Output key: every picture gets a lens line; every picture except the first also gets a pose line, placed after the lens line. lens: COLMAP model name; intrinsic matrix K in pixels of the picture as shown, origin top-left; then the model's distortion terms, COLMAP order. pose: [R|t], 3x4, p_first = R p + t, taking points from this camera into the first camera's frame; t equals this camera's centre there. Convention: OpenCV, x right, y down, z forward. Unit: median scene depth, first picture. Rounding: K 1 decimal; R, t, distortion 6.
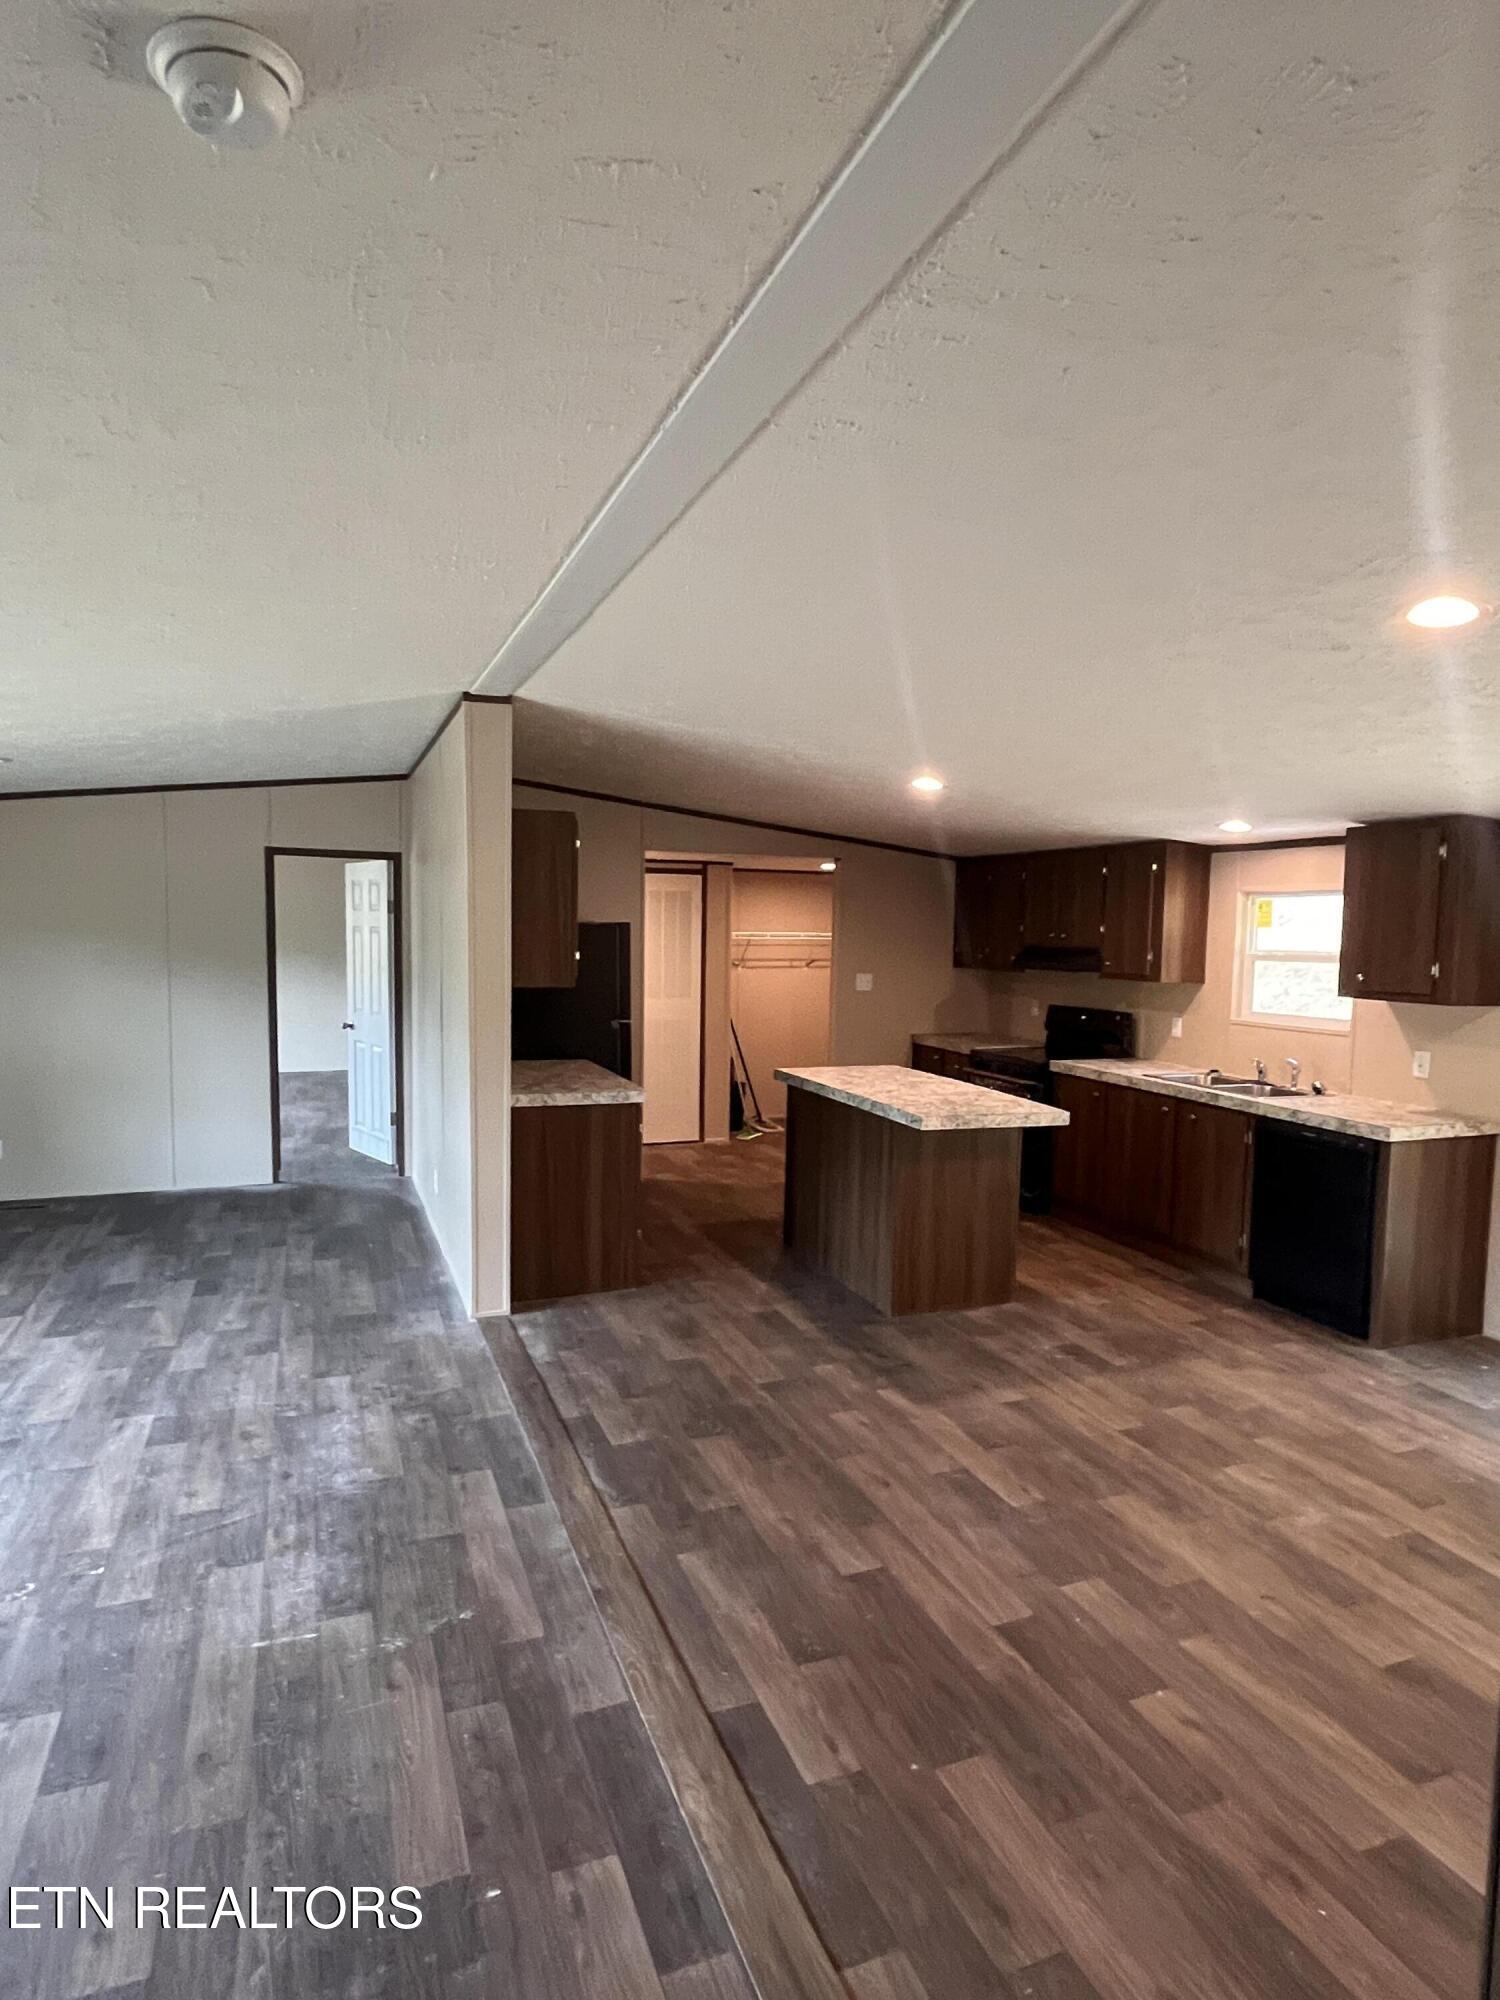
lens RADIAL K [[1140.5, 0, 744.9], [0, 1140.5, 1002.4], [0, 0, 1]] dist [0.002656, -0.003547]
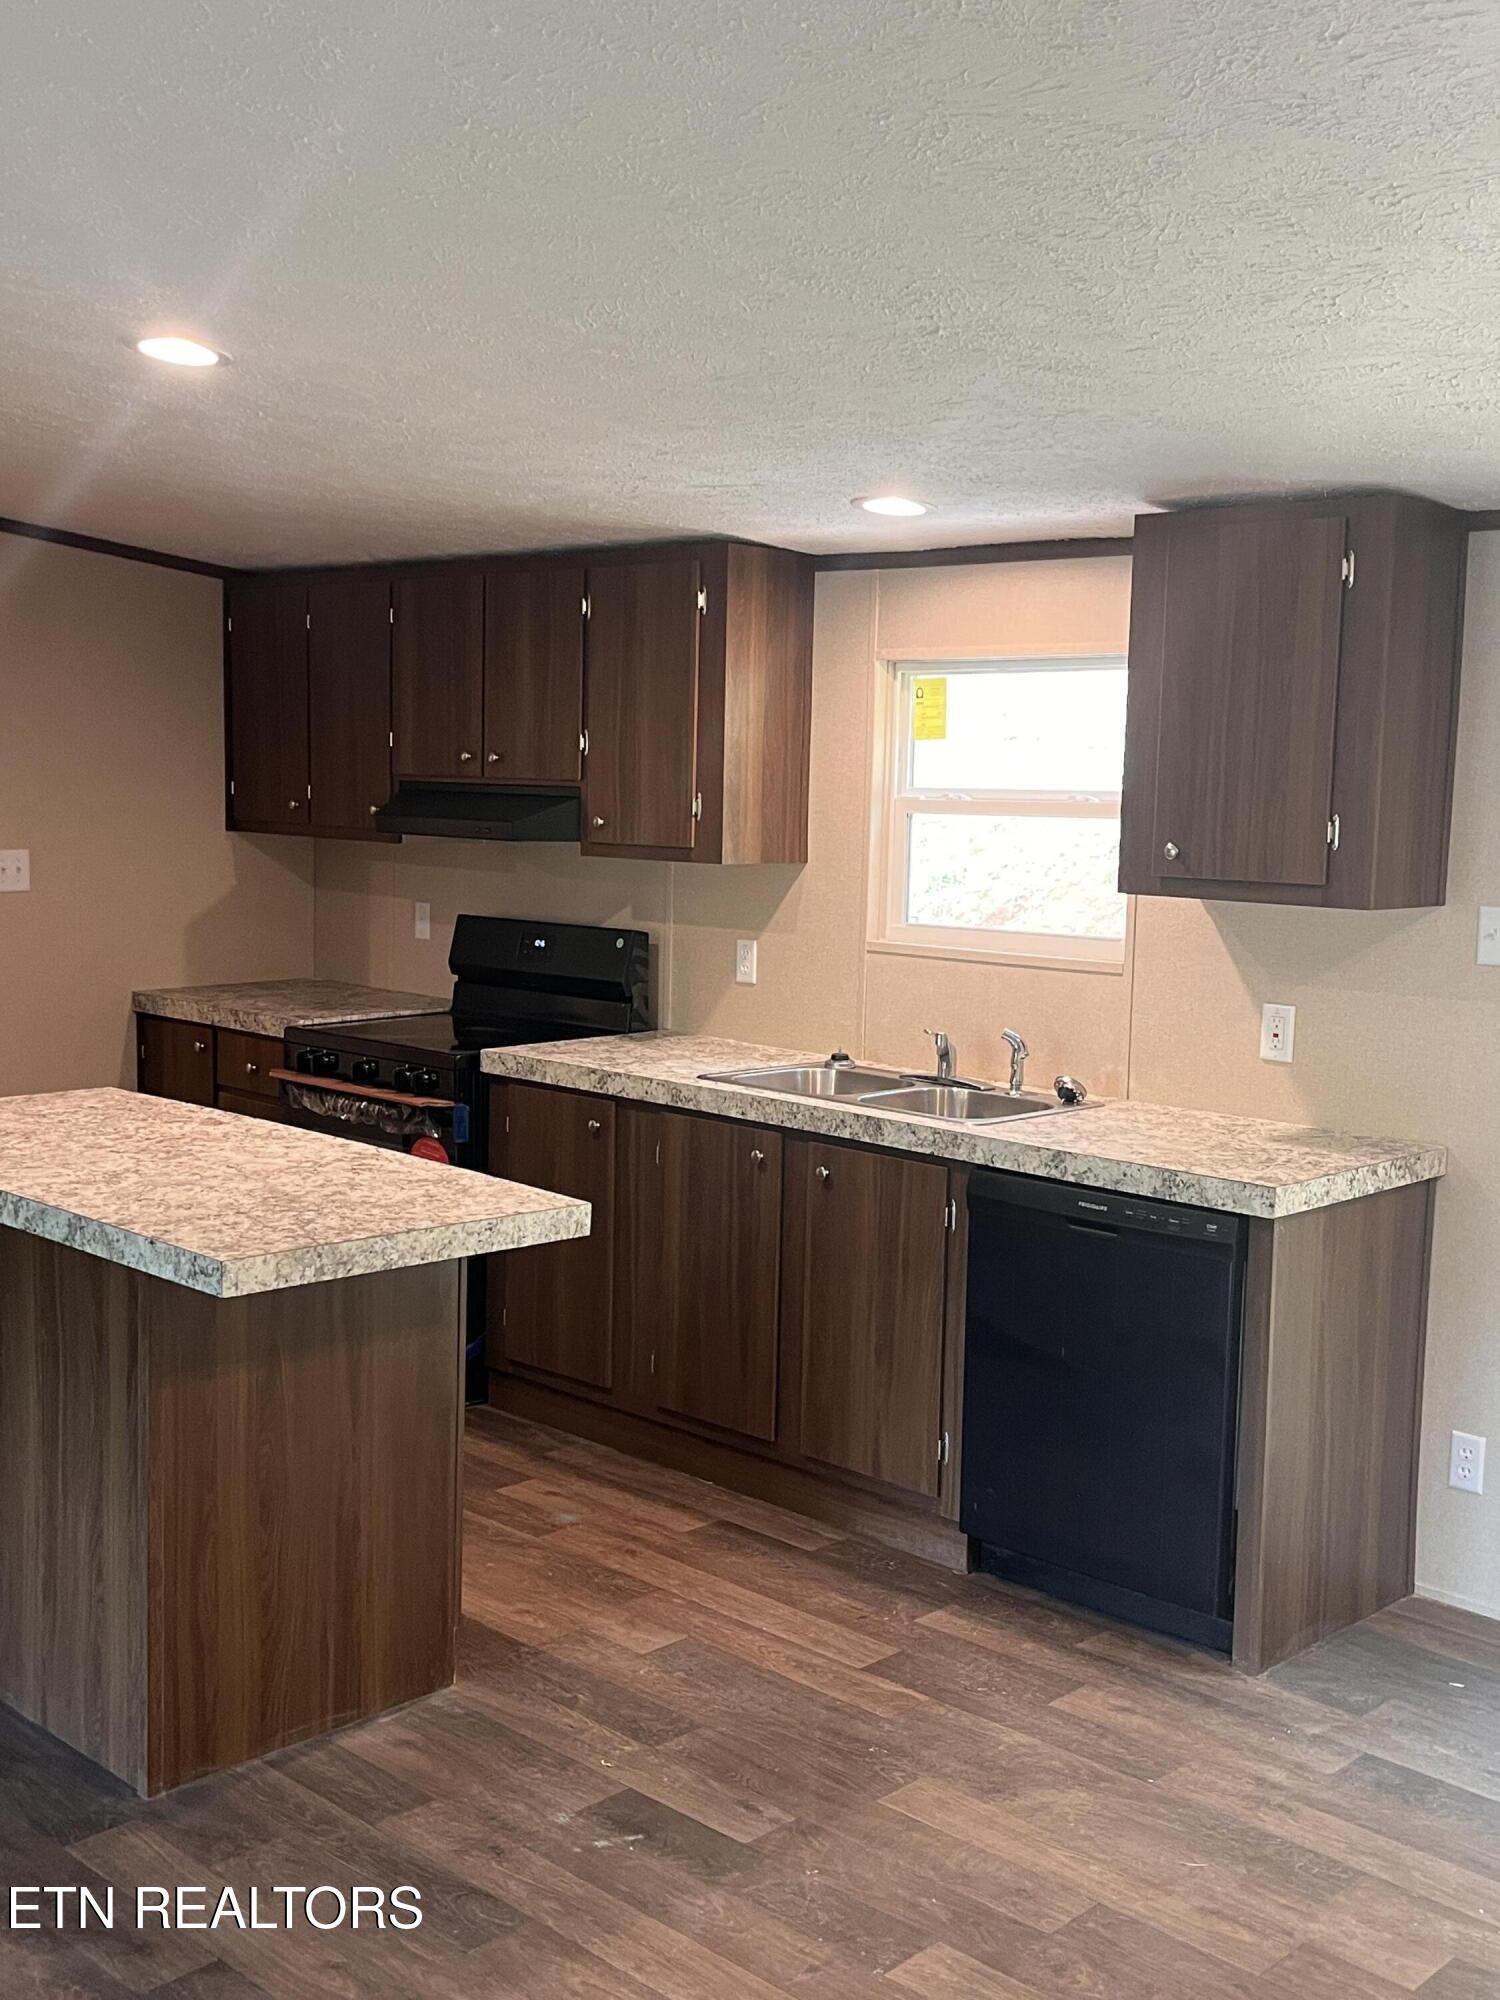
lens RADIAL K [[2206.9, 0, 745.2], [0, 2206.9, 999.7], [0, 0, 1]] dist [0.046382, 0.000000]
pose [[0.906614, -0.046020, 0.419444, 0.013720], [0.024431, 0.998092, 0.056700, -0.017176], [-0.421253, -0.041158, 0.906009, 0.283358]]
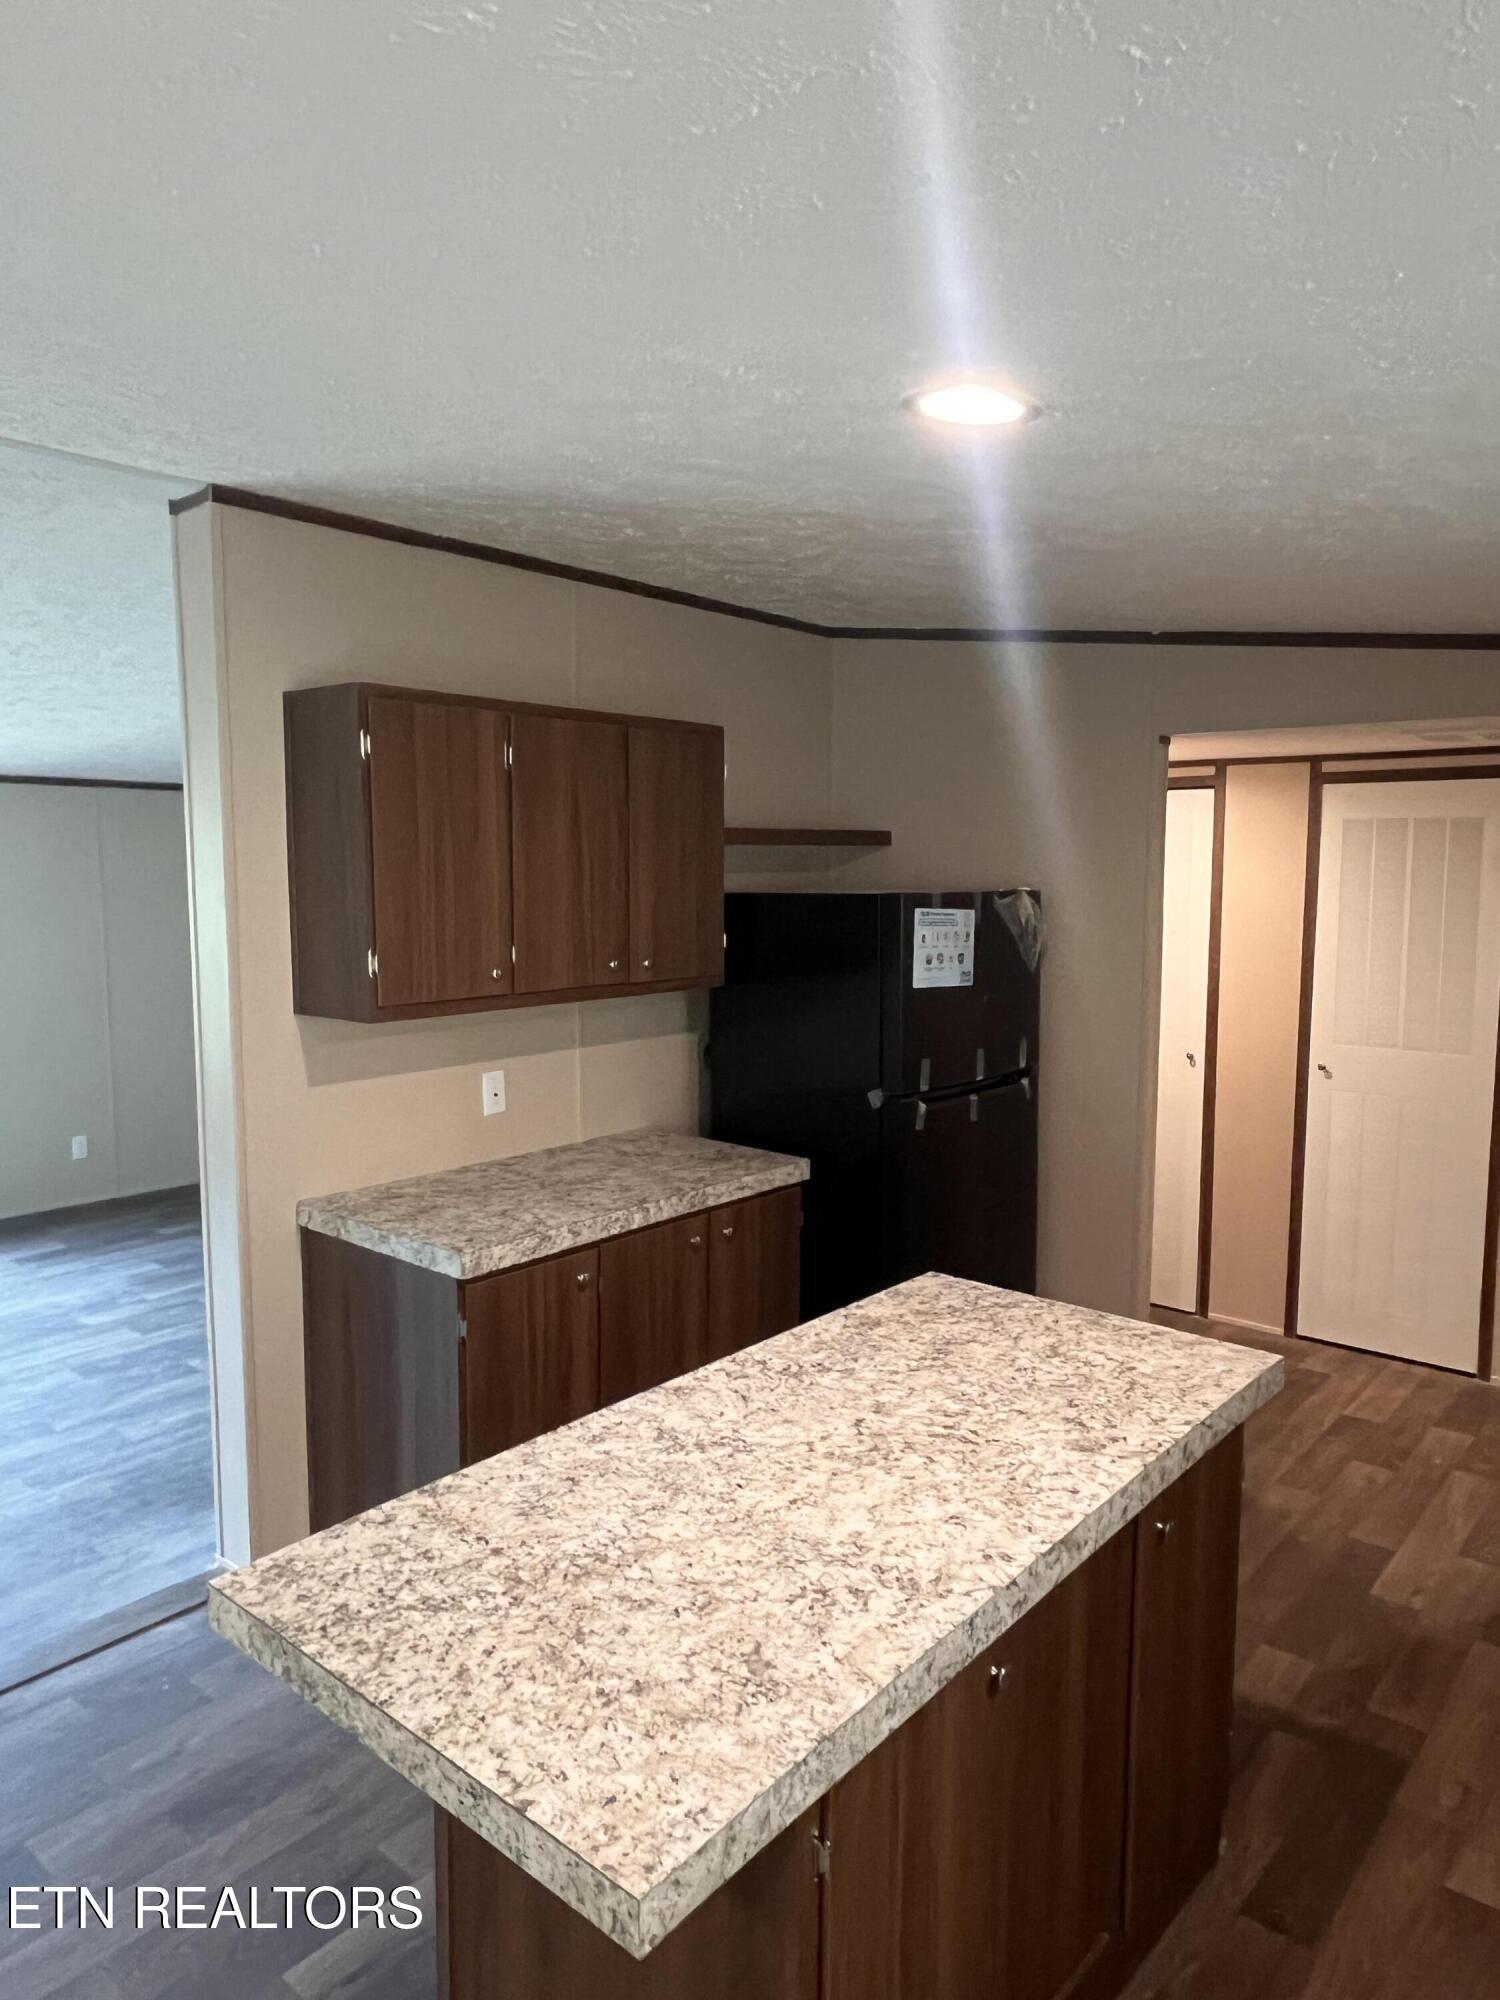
lens RADIAL K [[1336.7, 0, 750.7], [0, 1336.7, 996.3], [0, 0, 1]] dist [-0.000522, -0.000225]
pose [[0.490113, 0.076844, -0.868265, 0.484762], [-0.056366, 0.996816, 0.056404, -0.073851], [0.869835, 0.021296, 0.492883, 0.897219]]
